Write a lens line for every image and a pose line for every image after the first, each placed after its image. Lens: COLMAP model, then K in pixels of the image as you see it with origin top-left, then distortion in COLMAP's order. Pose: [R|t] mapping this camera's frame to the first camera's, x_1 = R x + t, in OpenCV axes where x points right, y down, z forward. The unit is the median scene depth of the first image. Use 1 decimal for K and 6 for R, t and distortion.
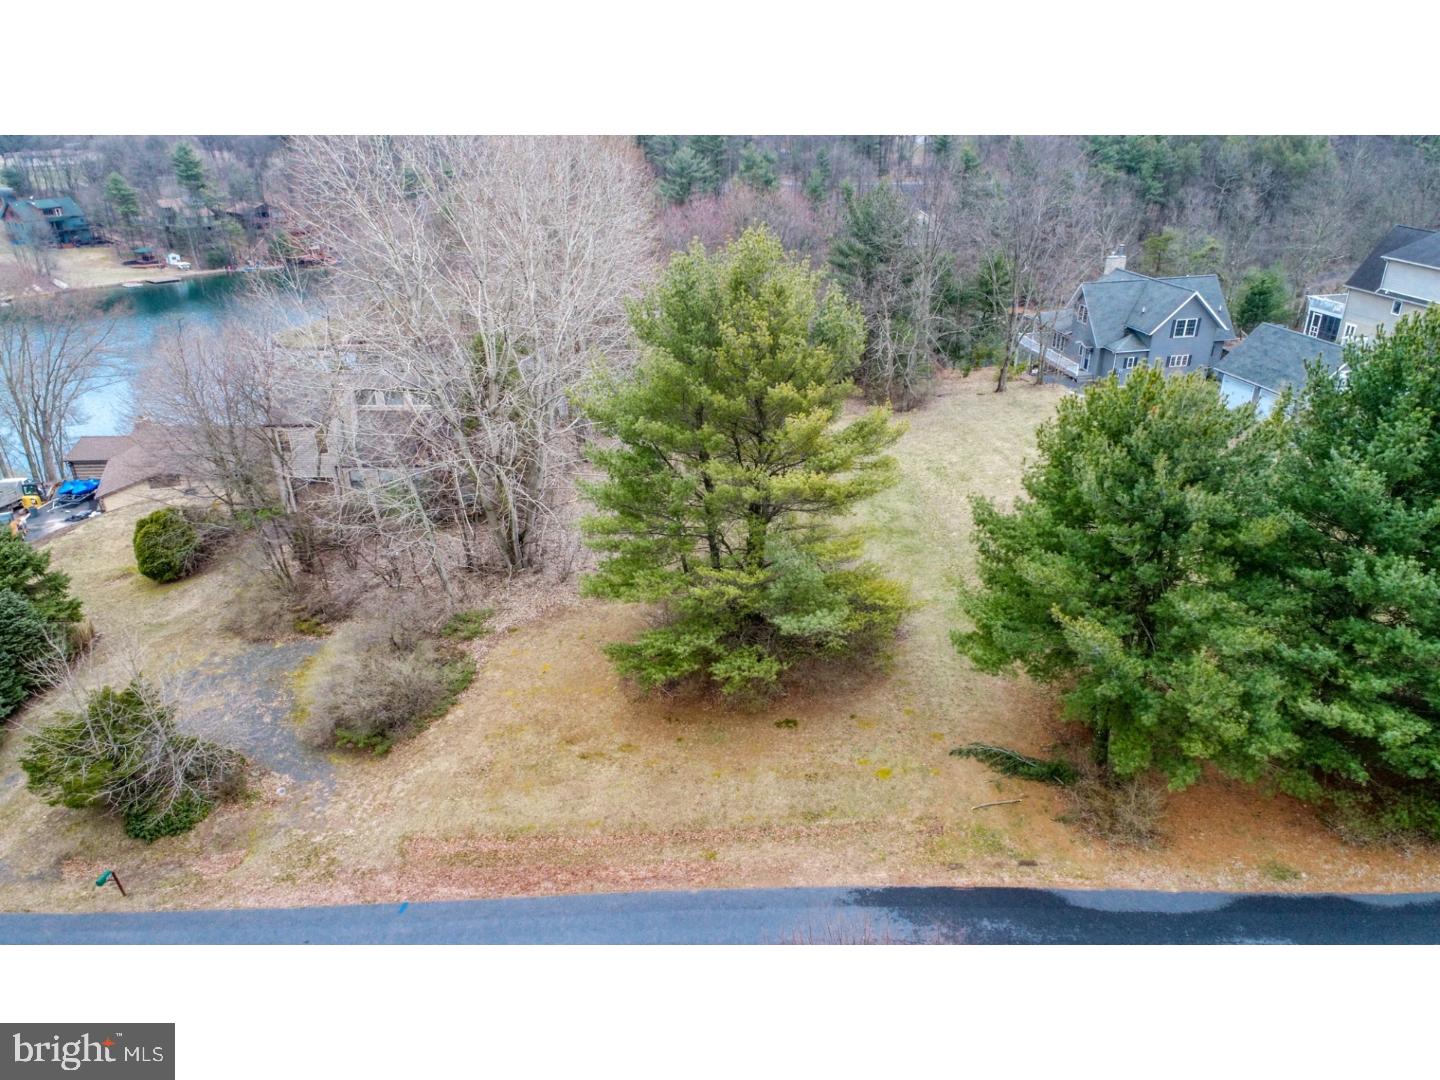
lens RADIAL K [[937.8, 0, 725.1], [0, 937.8, 547.0], [0, 0, 1]] dist [0.201399, -0.181592]
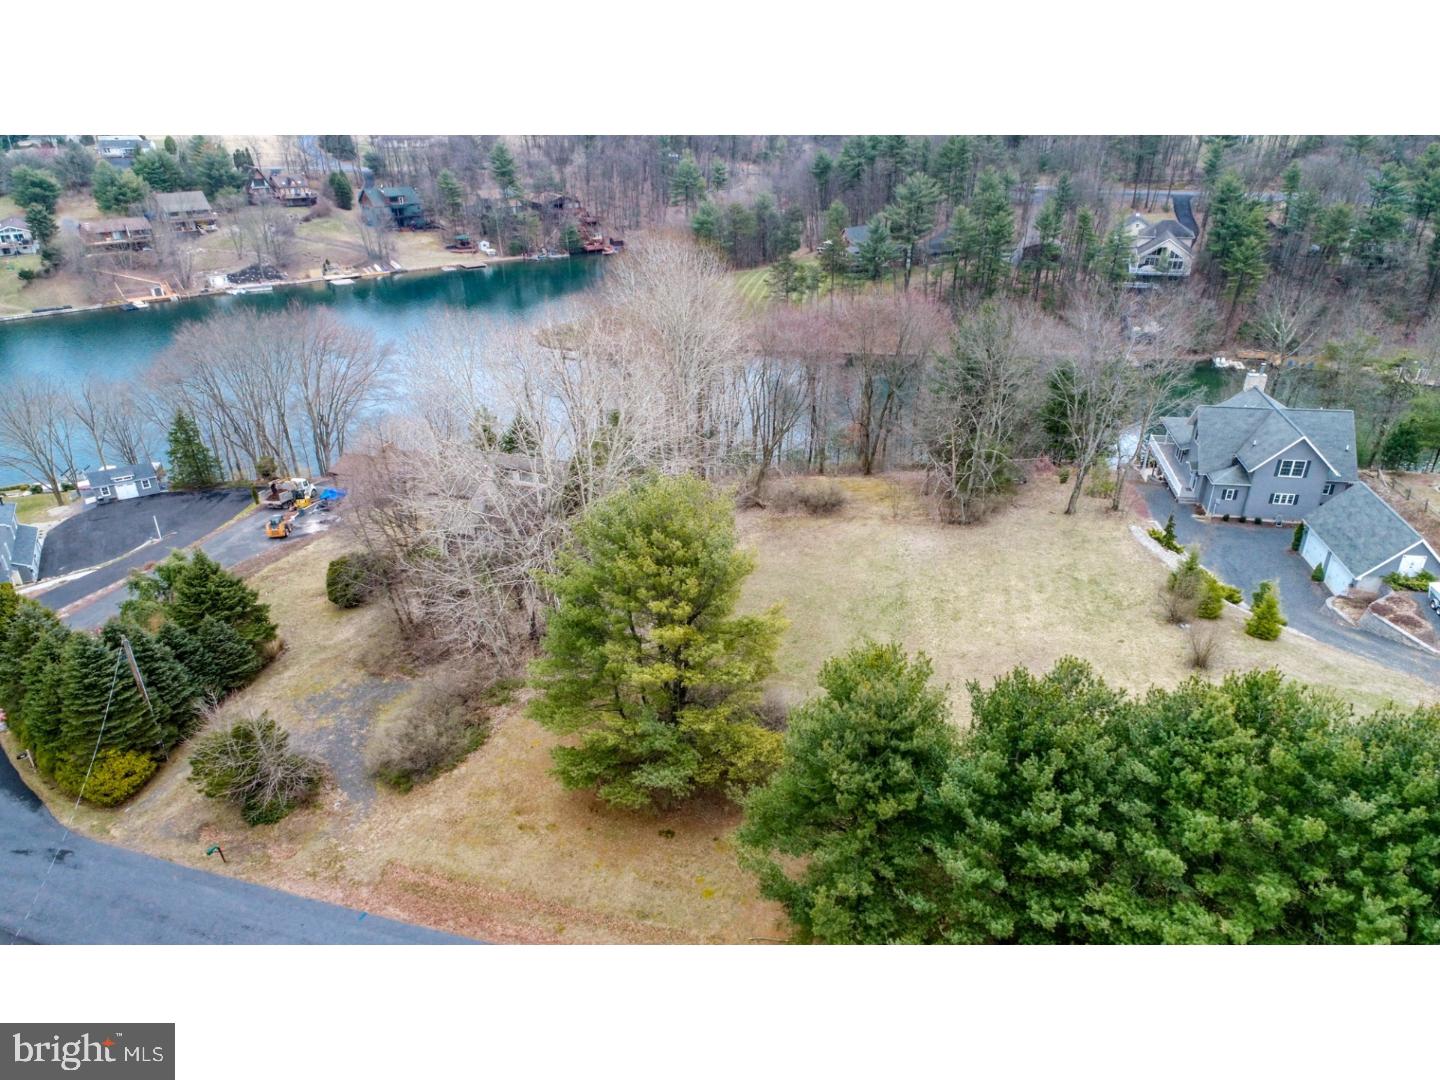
lens RADIAL K [[937.8, 0, 725.1], [0, 937.8, 547.0], [0, 0, 1]] dist [0.201399, -0.181592]
pose [[0.955206, 0.138552, -0.261505, 0.195383], [-0.126711, 0.990019, 0.061695, -0.135256], [0.267443, -0.025796, 0.963228, -0.112679]]
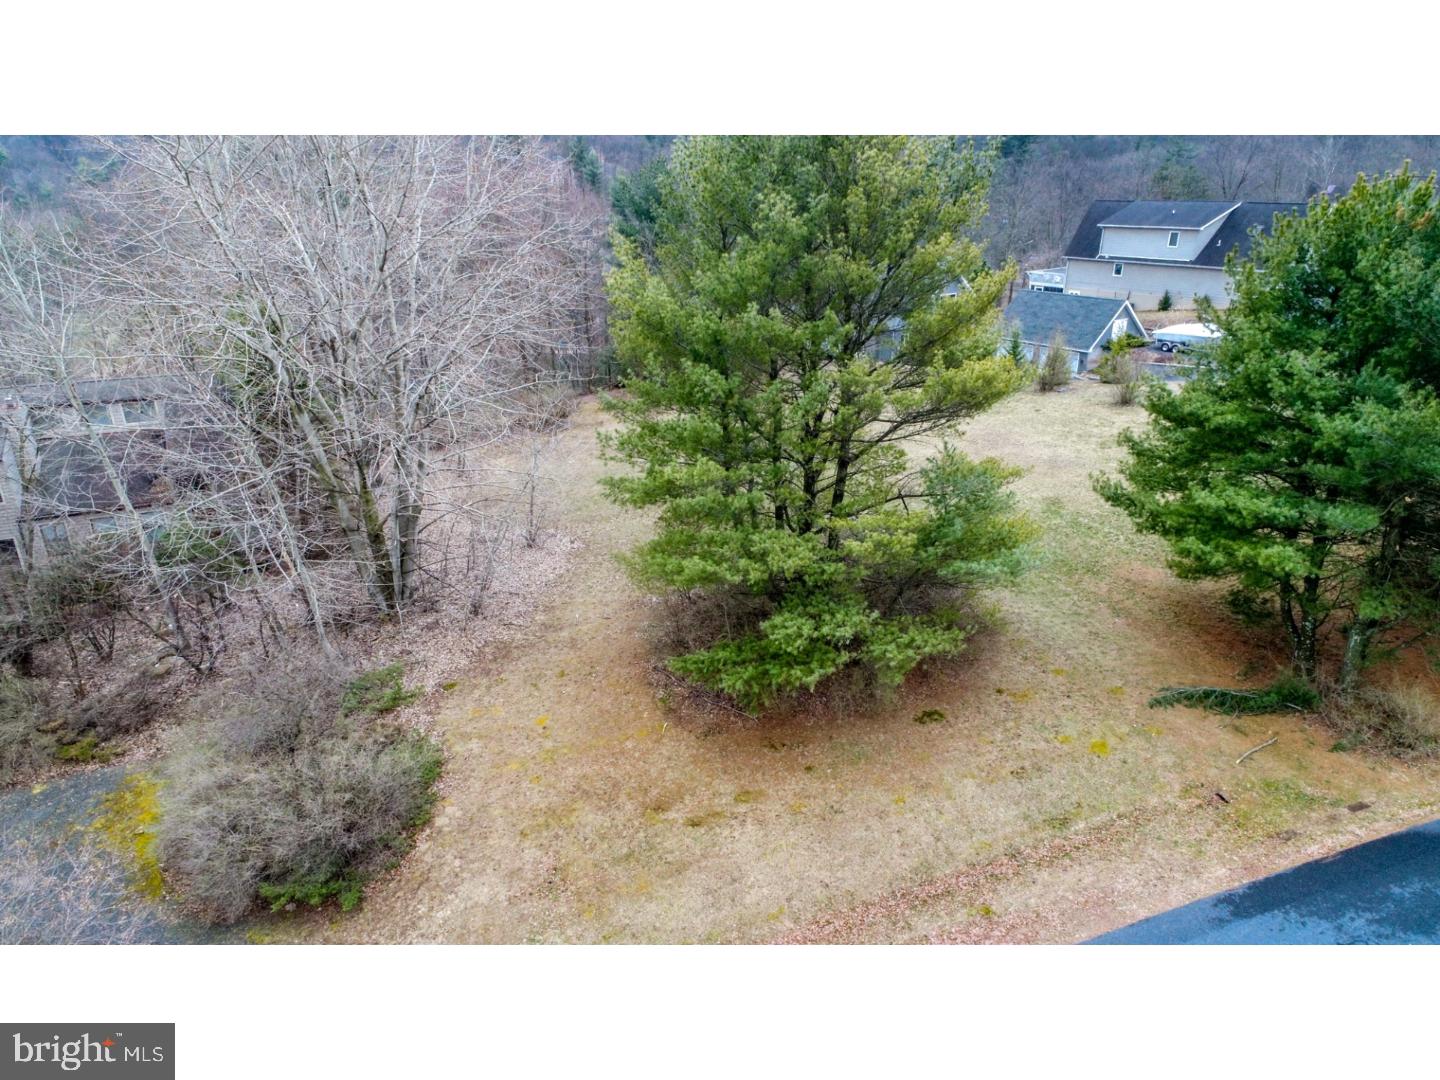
lens RADIAL K [[937.8, 0, 725.1], [0, 937.8, 547.0], [0, 0, 1]] dist [0.201399, -0.181592]
pose [[0.922982, -0.140019, 0.358467, -0.151577], [0.159618, 0.986849, -0.025518, 0.020890], [-0.350180, 0.080771, 0.933194, 0.151426]]
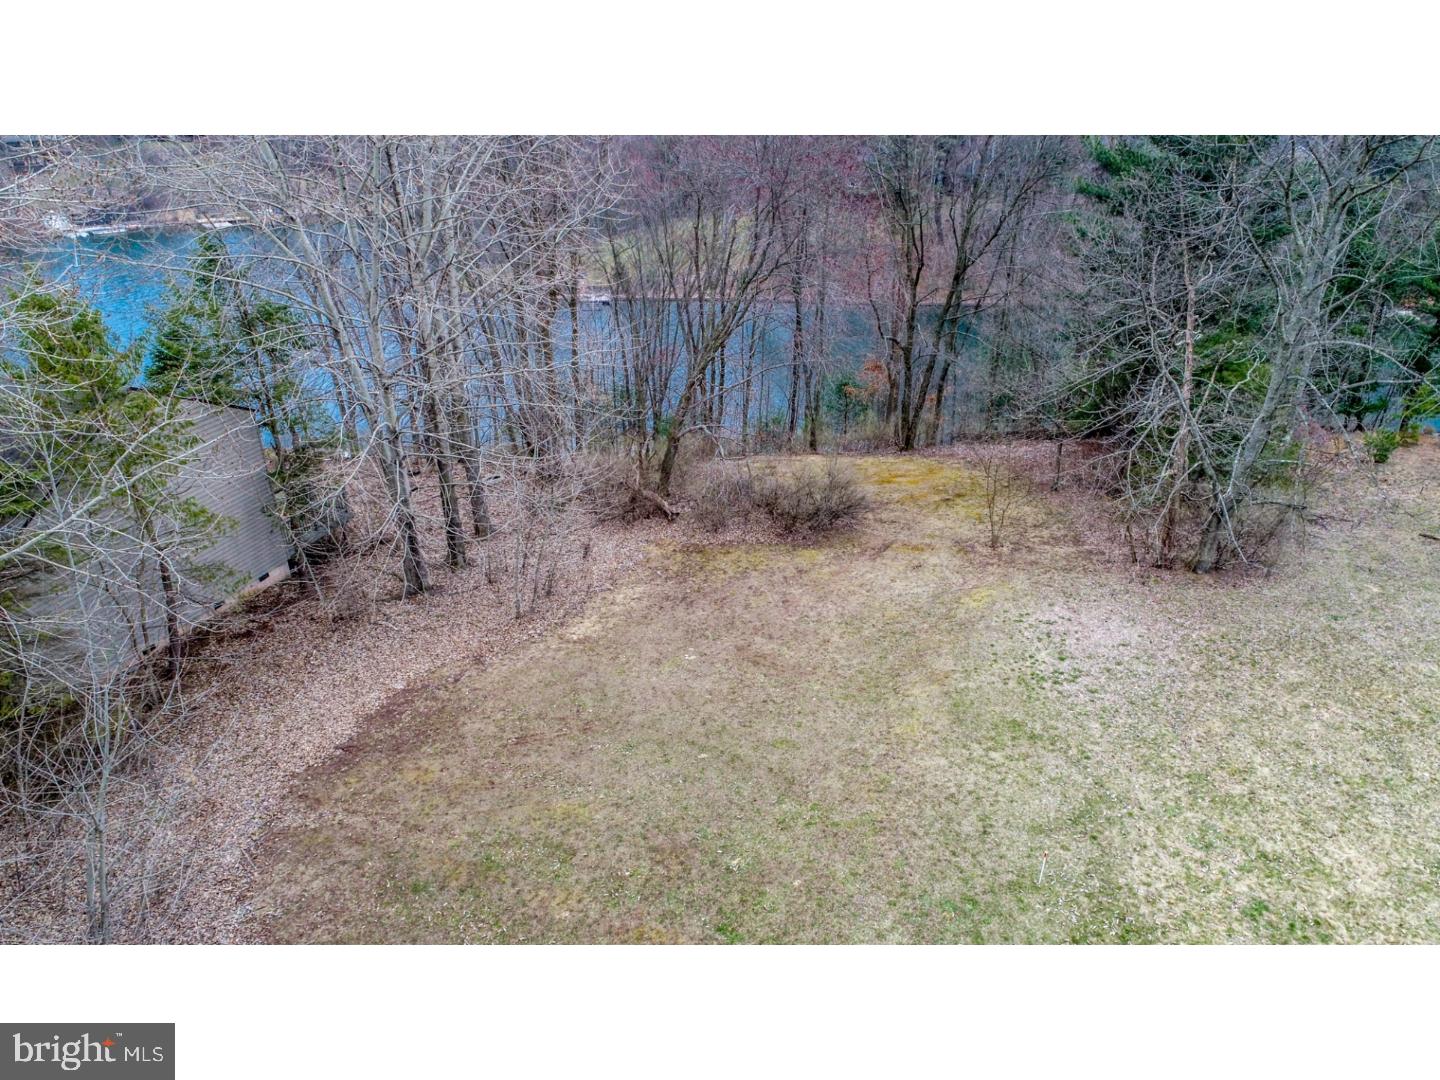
lens RADIAL K [[937.8, 0, 725.1], [0, 937.8, 547.0], [0, 0, 1]] dist [0.201399, -0.181592]
pose [[0.953445, 0.141560, -0.266275, 0.096905], [-0.130600, 0.989706, 0.058523, -0.135927], [0.271819, -0.021023, 0.962119, 0.512355]]
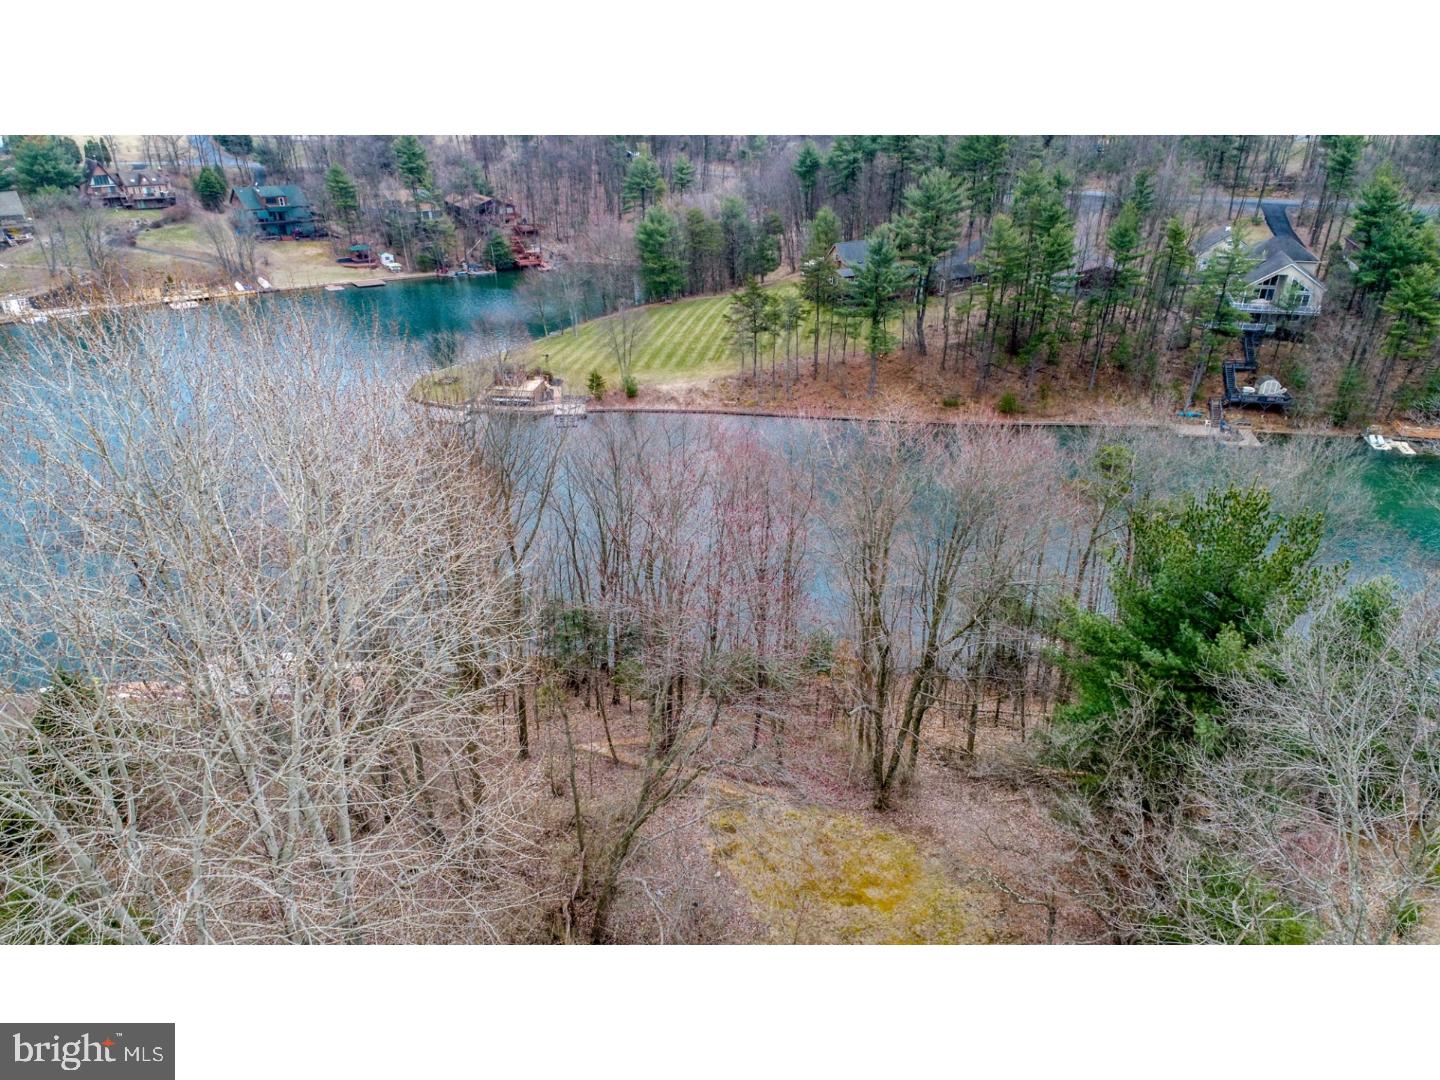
lens RADIAL K [[937.8, 0, 725.1], [0, 937.8, 547.0], [0, 0, 1]] dist [0.201399, -0.181592]
pose [[0.956418, 0.140846, -0.255787, 0.071891], [-0.131683, 0.989890, 0.052694, -0.341007], [0.260623, -0.016714, 0.965296, 0.574422]]
